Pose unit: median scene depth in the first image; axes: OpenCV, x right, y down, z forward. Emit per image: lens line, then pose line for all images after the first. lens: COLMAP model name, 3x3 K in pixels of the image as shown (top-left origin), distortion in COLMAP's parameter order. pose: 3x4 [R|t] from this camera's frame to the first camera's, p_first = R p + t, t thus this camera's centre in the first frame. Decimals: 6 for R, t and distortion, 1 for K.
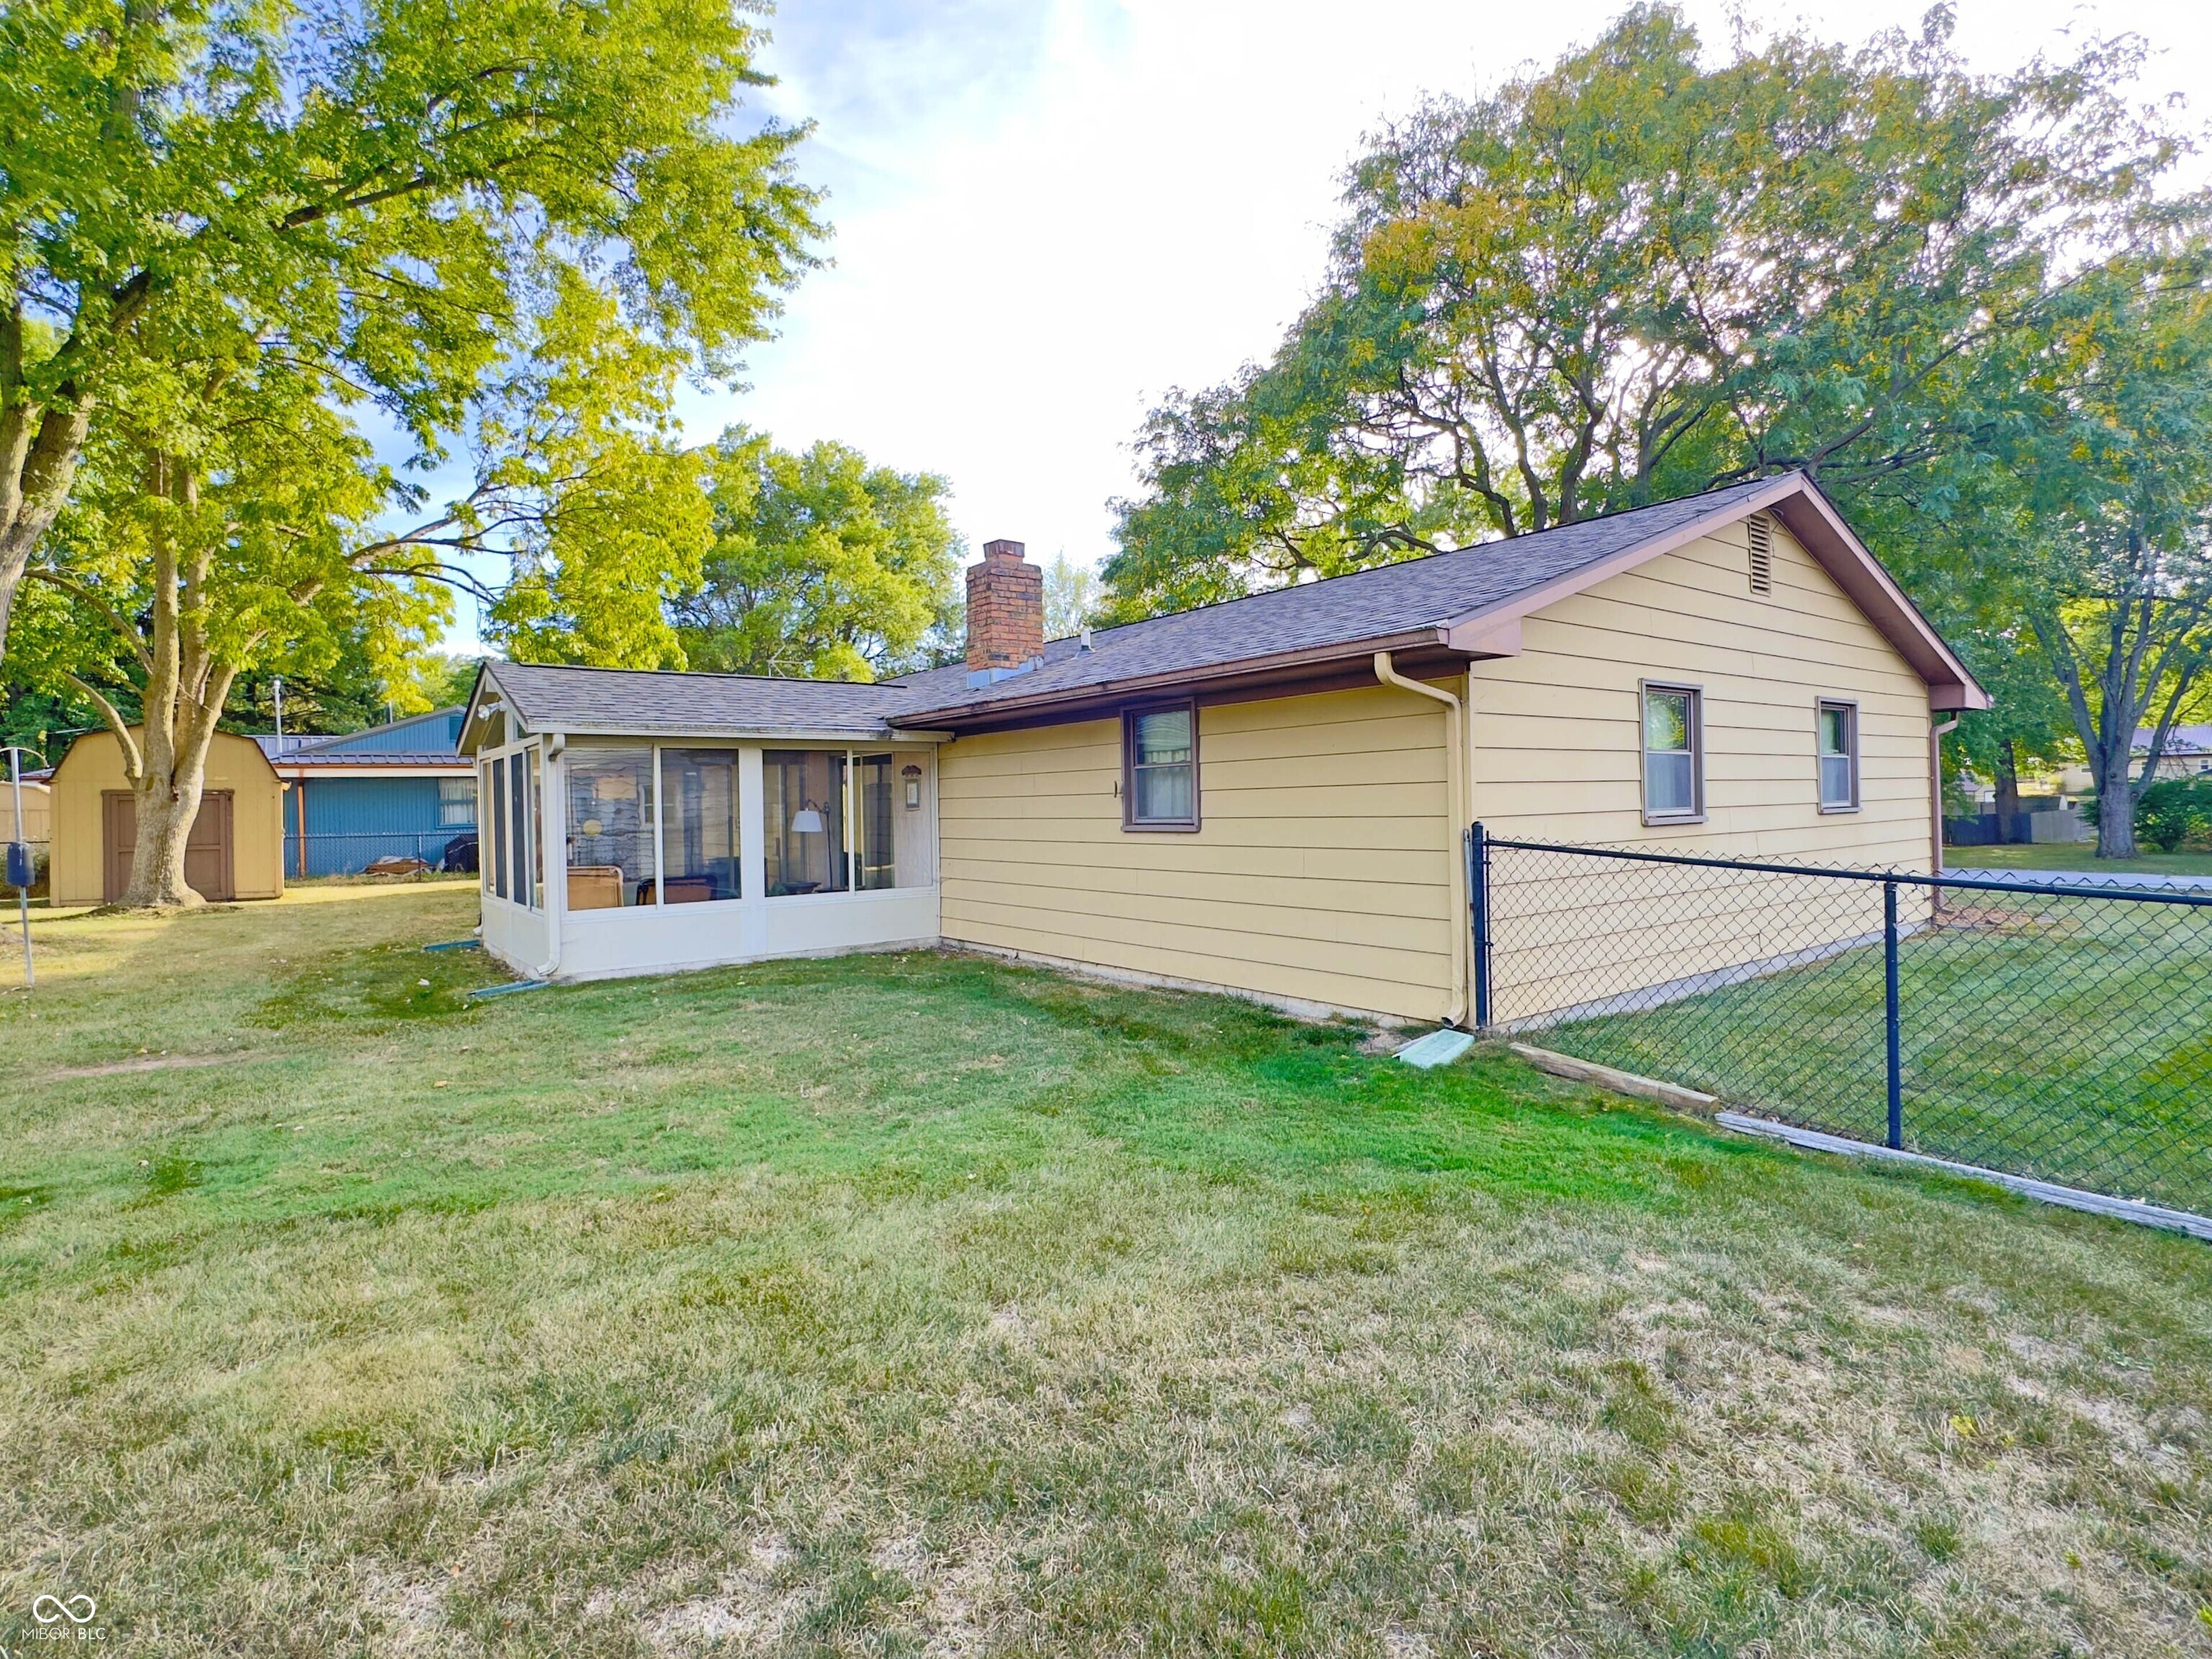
lens RADIAL K [[1076.2, 0, 1106.0], [0, 1076.2, 829.5], [0, 0, 1]] dist [0.001937, 0.000159]
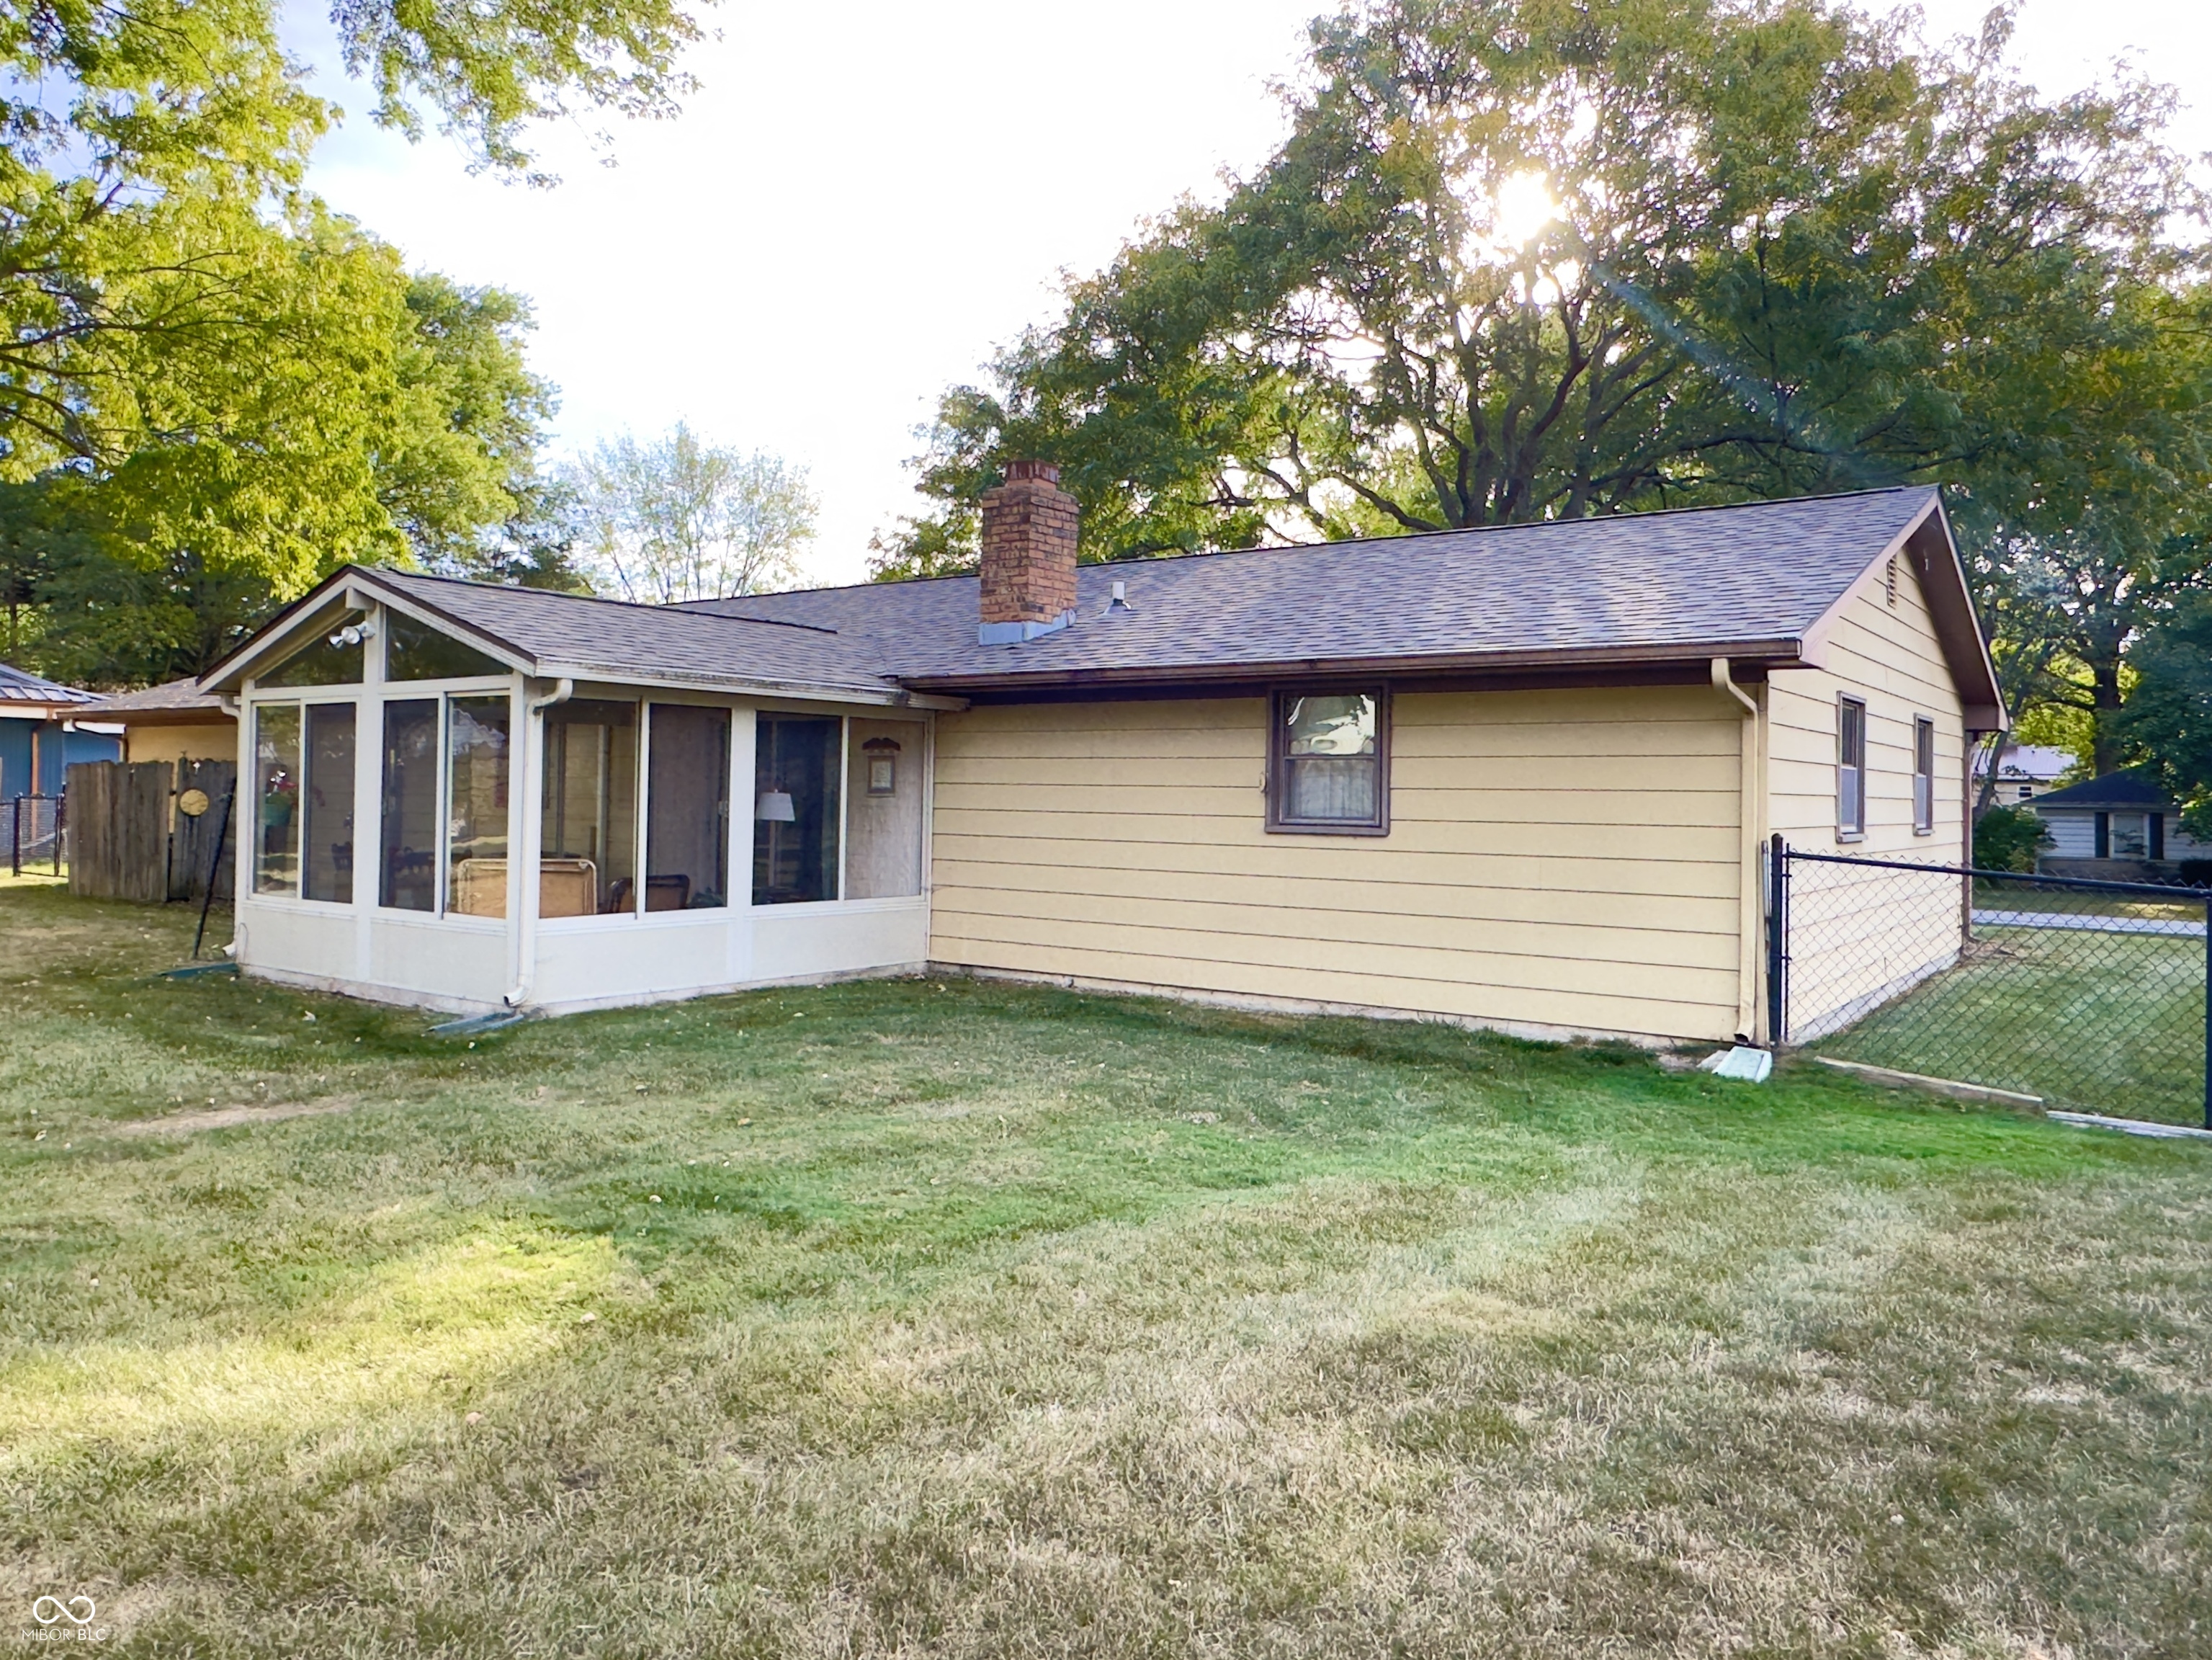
lens RADIAL K [[1517.9, 0, 1106.0], [0, 1517.9, 830.0], [0, 0, 1]] dist [-0.004566, 0.002342]
pose [[0.959758, 0.029261, 0.279301, -0.439157], [-0.028704, 0.999569, -0.006084, 0.010679], [-0.279359, -0.002178, 0.960184, -0.111282]]
